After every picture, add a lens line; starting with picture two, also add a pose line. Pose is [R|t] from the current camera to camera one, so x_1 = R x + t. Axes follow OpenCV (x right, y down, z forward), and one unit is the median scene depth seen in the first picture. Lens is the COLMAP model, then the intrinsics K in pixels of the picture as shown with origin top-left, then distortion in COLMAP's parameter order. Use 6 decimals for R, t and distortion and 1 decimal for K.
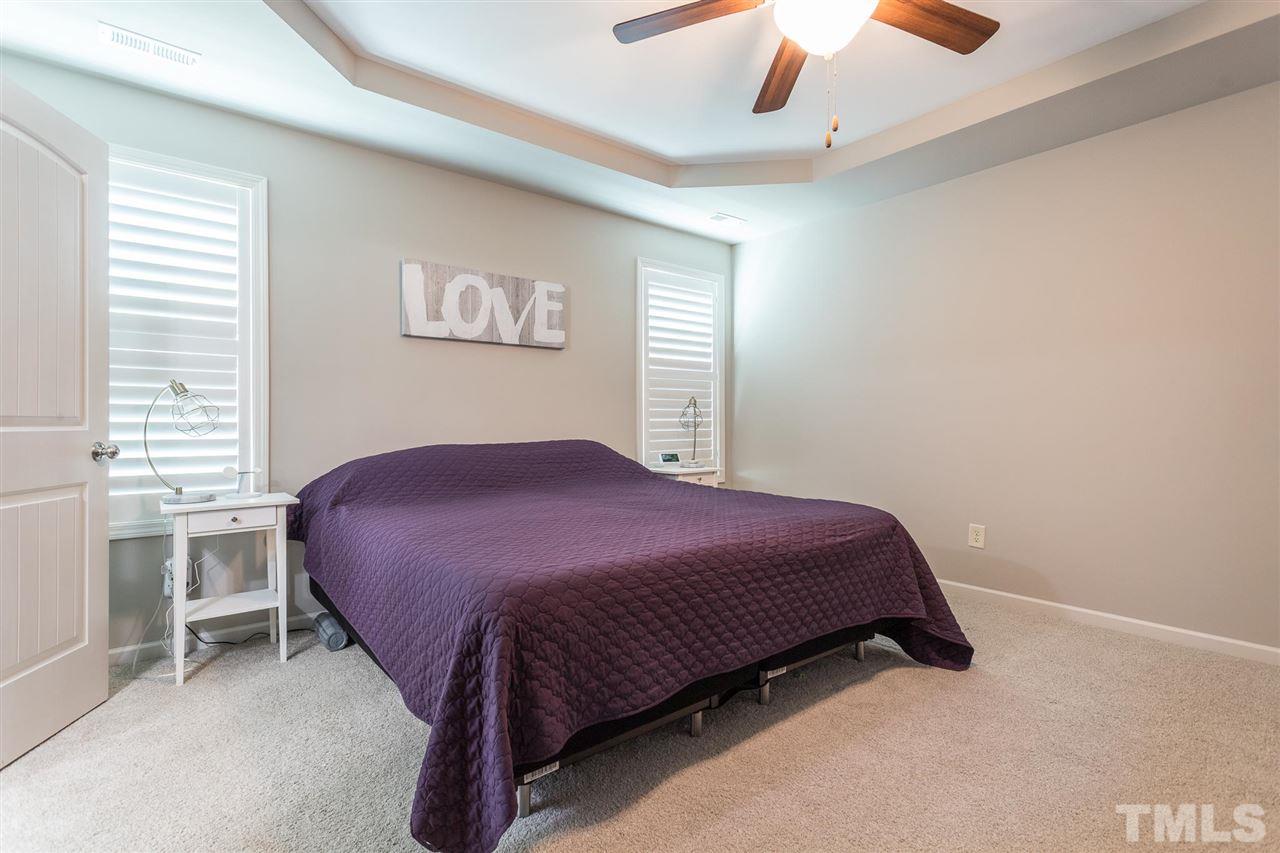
lens RADIAL K [[606.2, 0, 640.0], [0, 606.2, 426.5], [0, 0, 1]] dist [0.003388, 0.000524]
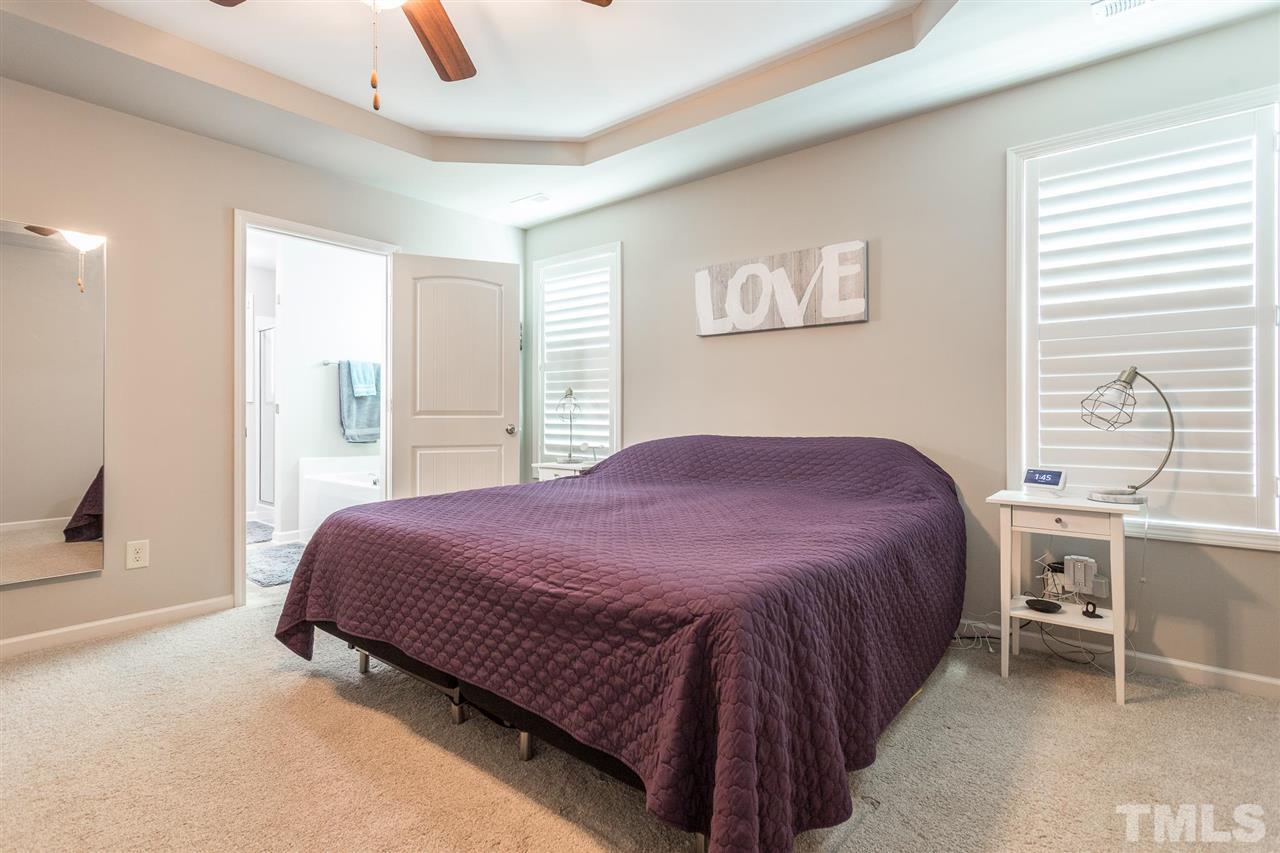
lens RADIAL K [[637.6, 0, 637.2], [0, 637.6, 401.7], [0, 0, 1]] dist [0.002589, 0.000345]
pose [[0.185750, -0.021942, -0.982352, 0.675390], [-0.012721, 0.999613, -0.024732, -0.000258], [0.982515, 0.017090, 0.185399, 0.613142]]
